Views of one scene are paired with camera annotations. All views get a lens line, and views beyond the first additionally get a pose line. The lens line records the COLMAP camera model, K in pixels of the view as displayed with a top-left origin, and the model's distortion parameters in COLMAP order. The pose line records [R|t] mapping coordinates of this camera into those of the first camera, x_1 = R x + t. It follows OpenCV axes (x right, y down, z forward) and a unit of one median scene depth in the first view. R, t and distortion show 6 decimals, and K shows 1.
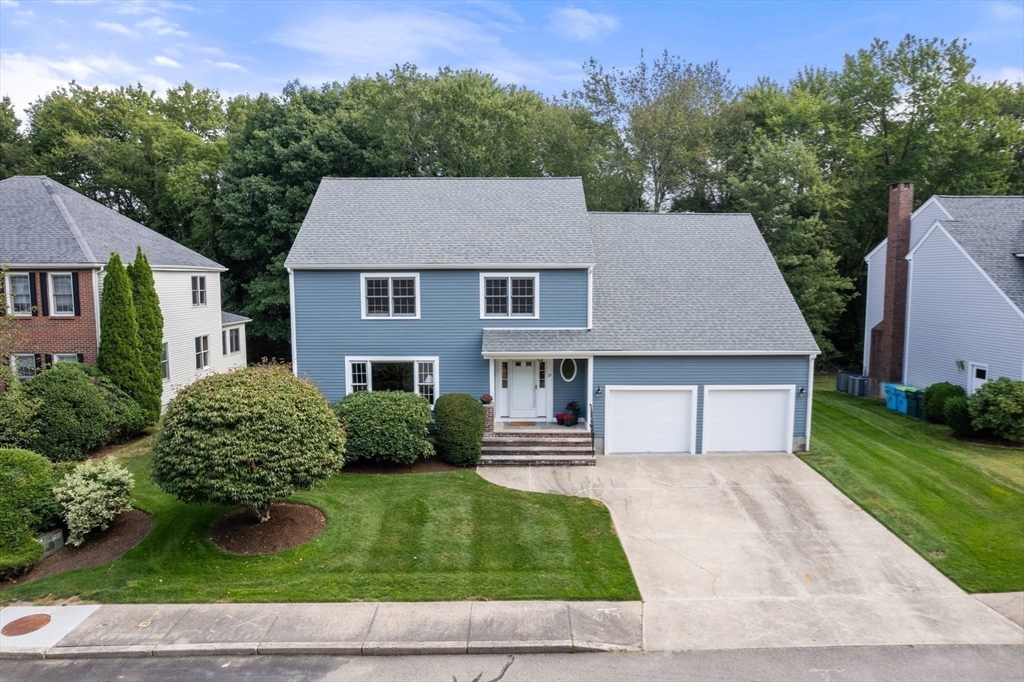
lens RADIAL K [[633.6, 0, 515.3], [0, 633.6, 340.1], [0, 0, 1]] dist [-0.028561, 0.001250]
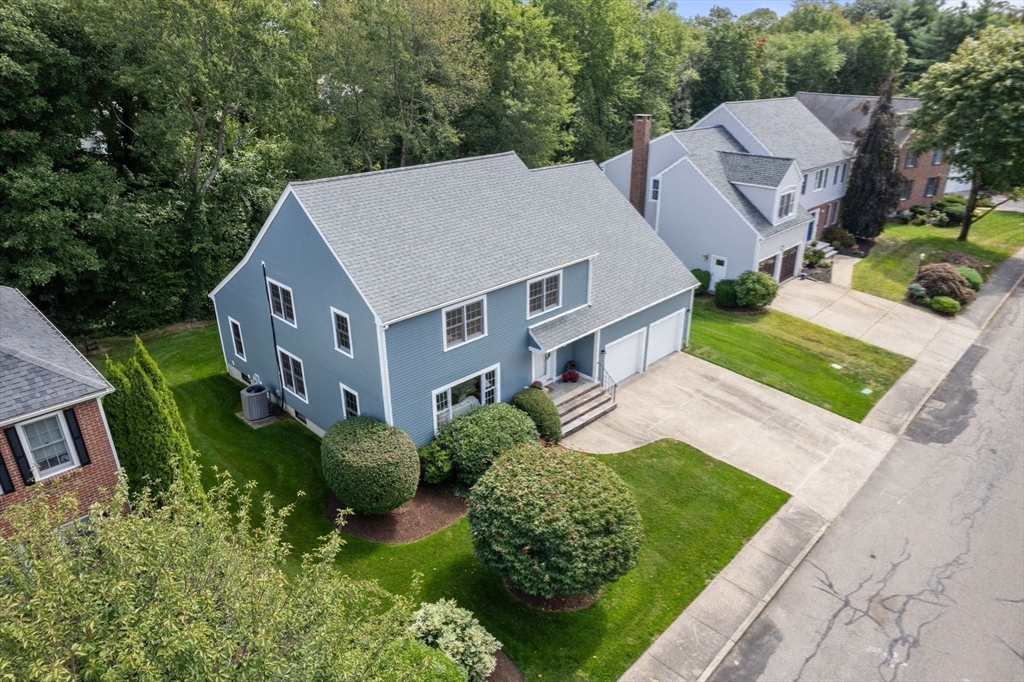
lens RADIAL K [[633.6, 0, 515.9], [0, 633.6, 343.0], [0, 0, 1]] dist [-0.028561, 0.001250]
pose [[0.714319, -0.284391, 0.639430, -0.793372], [0.074667, 0.939462, 0.334420, -0.369811], [-0.695826, -0.191138, 0.692310, 0.238210]]
